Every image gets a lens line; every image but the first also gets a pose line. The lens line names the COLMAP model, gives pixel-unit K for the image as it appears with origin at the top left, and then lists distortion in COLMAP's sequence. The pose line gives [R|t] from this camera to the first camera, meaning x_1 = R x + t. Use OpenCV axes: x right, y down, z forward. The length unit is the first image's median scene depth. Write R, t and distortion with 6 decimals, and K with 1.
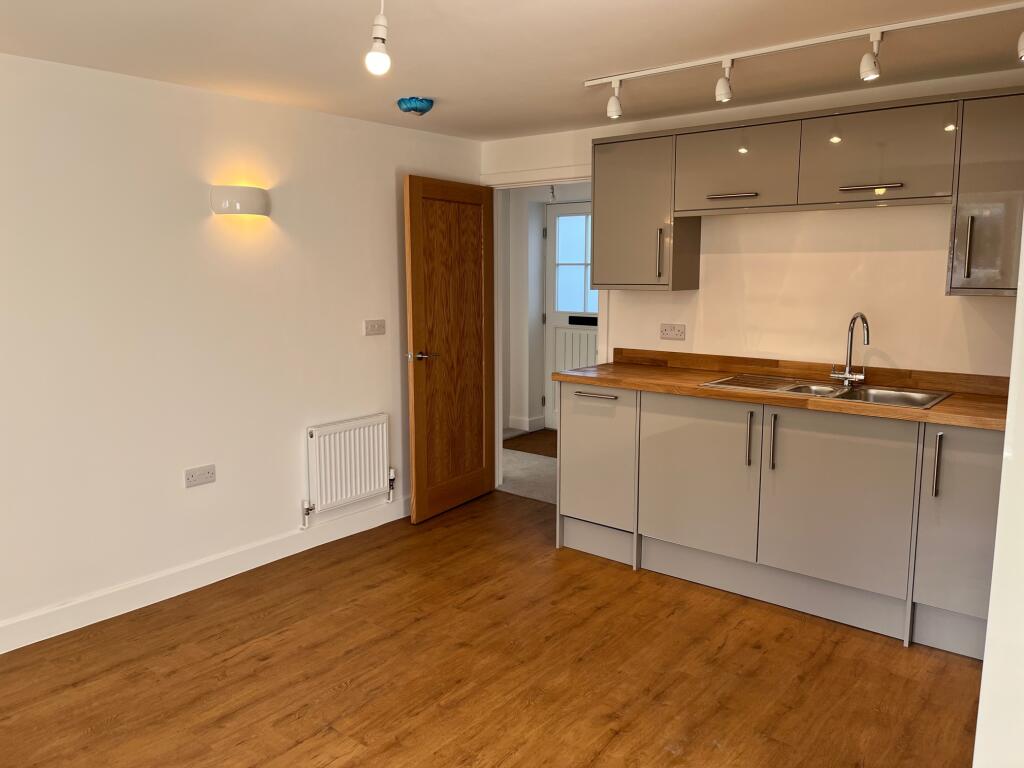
lens RADIAL K [[771.6, 0, 515.7], [0, 771.6, 377.0], [0, 0, 1]] dist [0.030294, -0.060930]
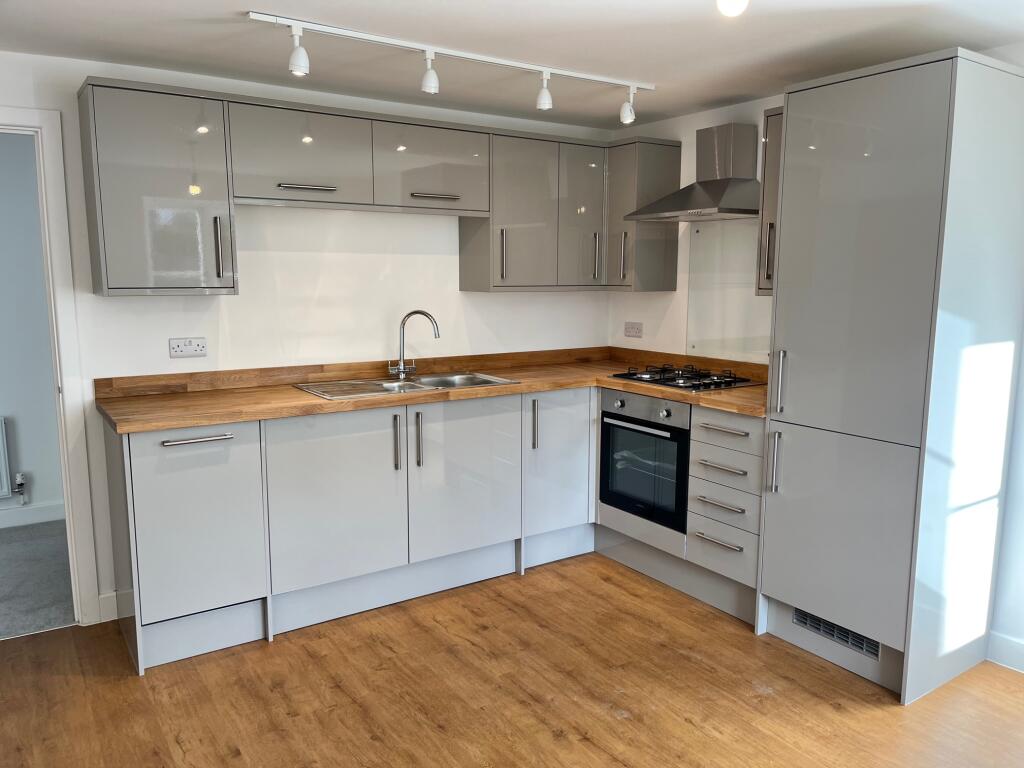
lens RADIAL K [[771.6, 0, 516.3], [0, 771.6, 387.7], [0, 0, 1]] dist [0.030294, -0.060930]
pose [[0.278855, -0.140346, 0.950022, -0.586077], [0.126274, 0.986033, 0.108601, -0.077837], [-0.951995, 0.089679, 0.292683, 0.571776]]
